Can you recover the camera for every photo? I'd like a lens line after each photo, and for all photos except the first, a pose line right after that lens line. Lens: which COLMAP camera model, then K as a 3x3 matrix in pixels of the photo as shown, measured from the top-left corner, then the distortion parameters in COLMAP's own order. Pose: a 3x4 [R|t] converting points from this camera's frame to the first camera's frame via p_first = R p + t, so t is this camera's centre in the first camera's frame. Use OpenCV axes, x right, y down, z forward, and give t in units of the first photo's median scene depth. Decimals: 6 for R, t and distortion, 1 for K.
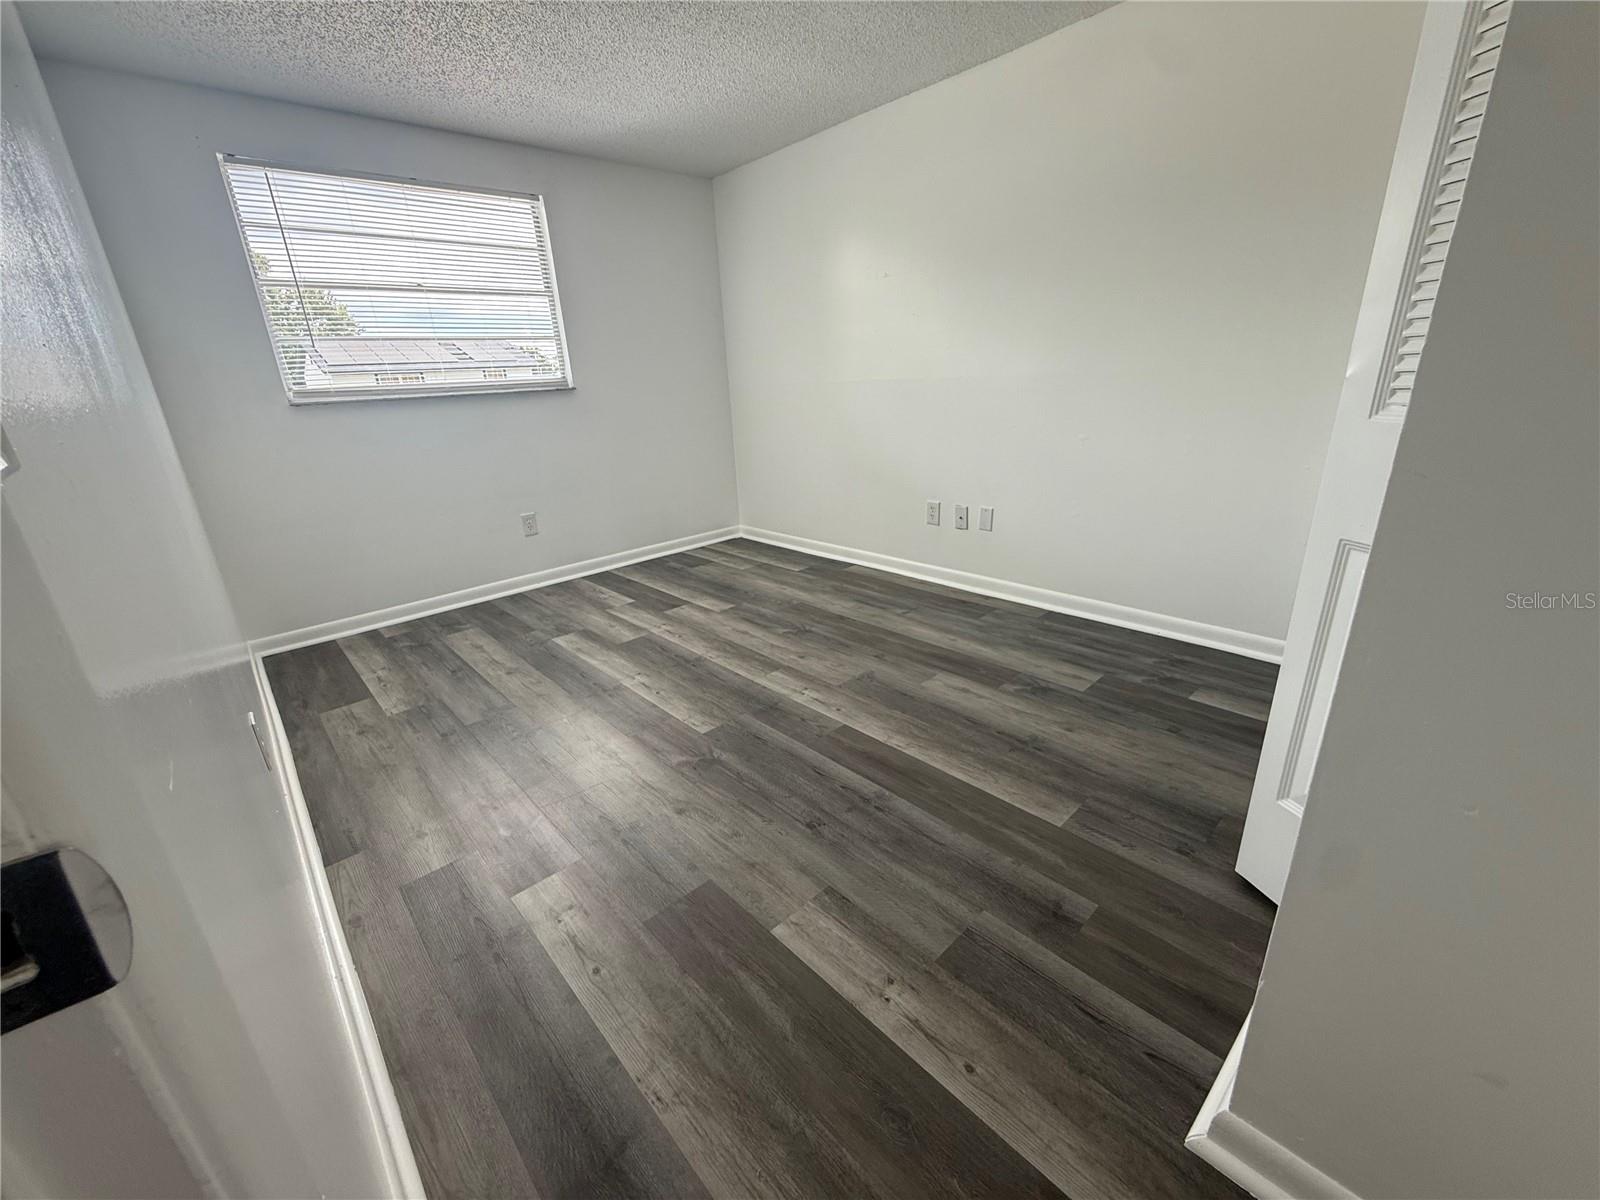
lens RADIAL K [[640.1, 0, 795.1], [0, 640.1, 602.8], [0, 0, 1]] dist [-0.001085, 0.000501]
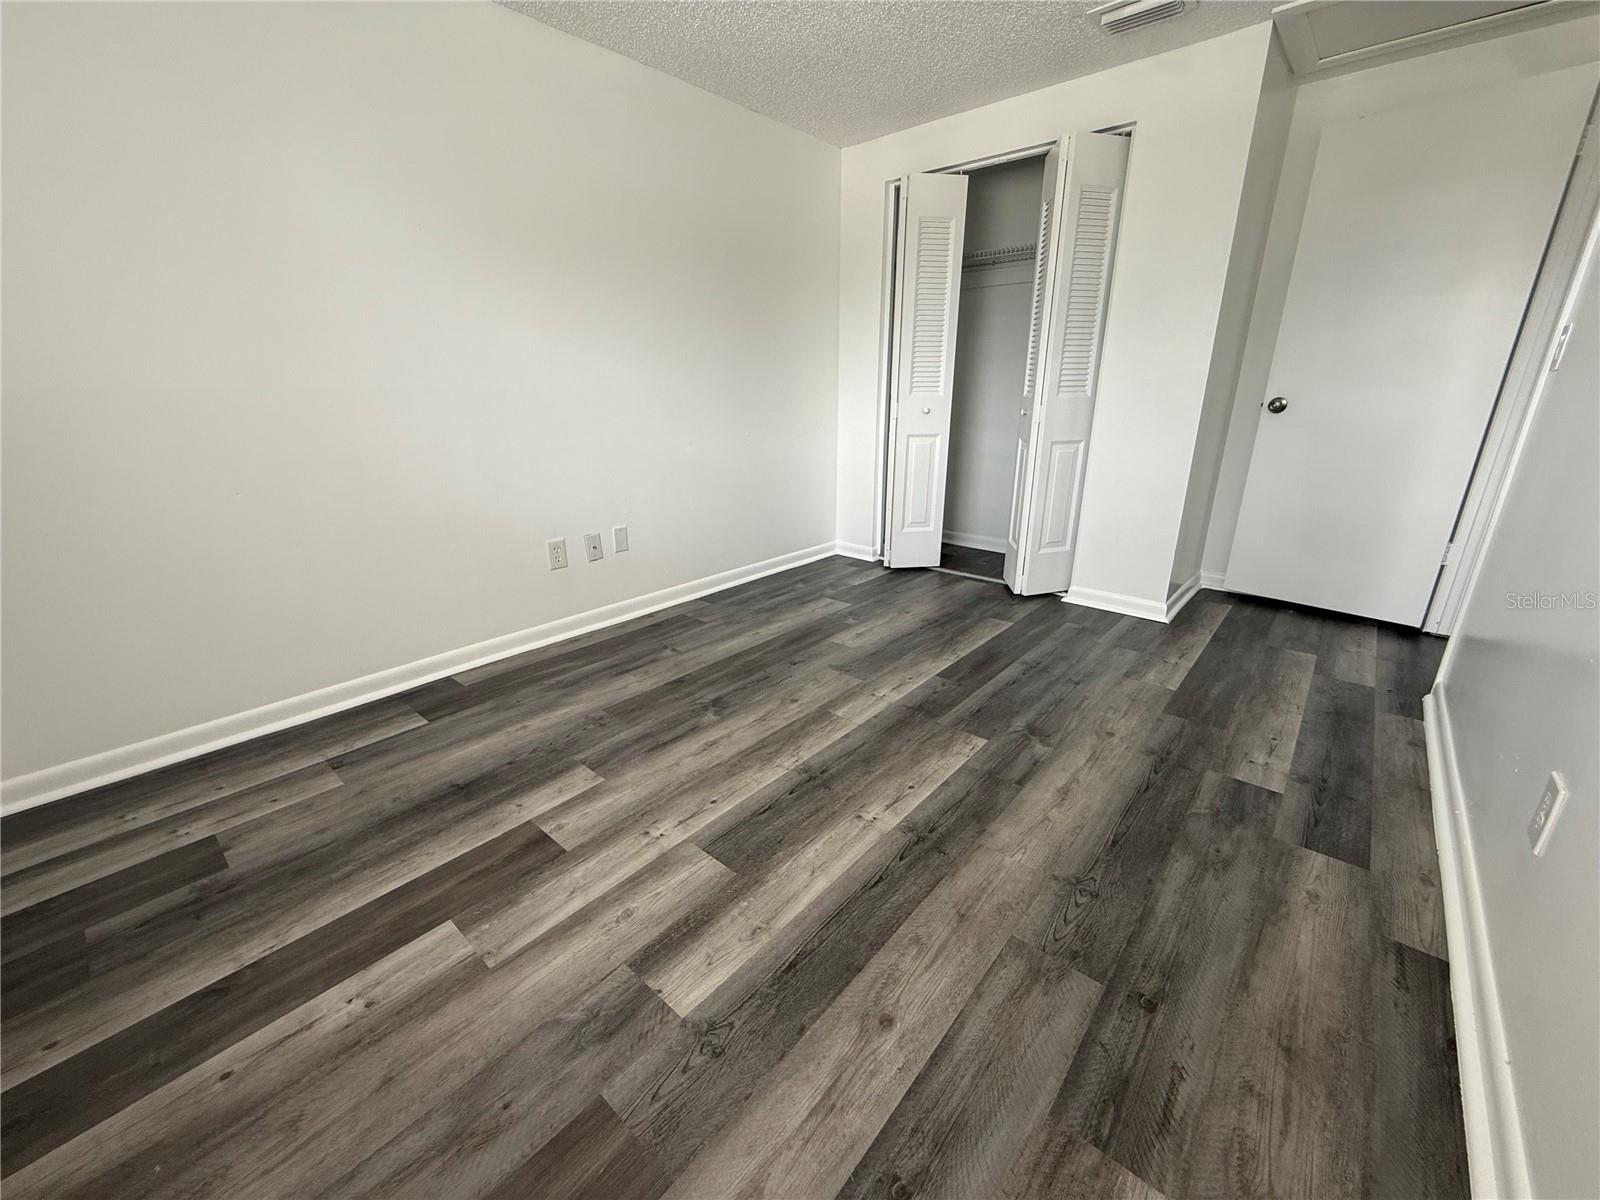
lens RADIAL K [[640.1, 0, 794.5], [0, 640.1, 600.5], [0, 0, 1]] dist [-0.001085, 0.000501]
pose [[-0.106754, -0.272443, 0.956231, -0.694784], [0.345382, 0.891678, 0.292610, -0.256501], [-0.932370, 0.361503, -0.001094, 0.863964]]
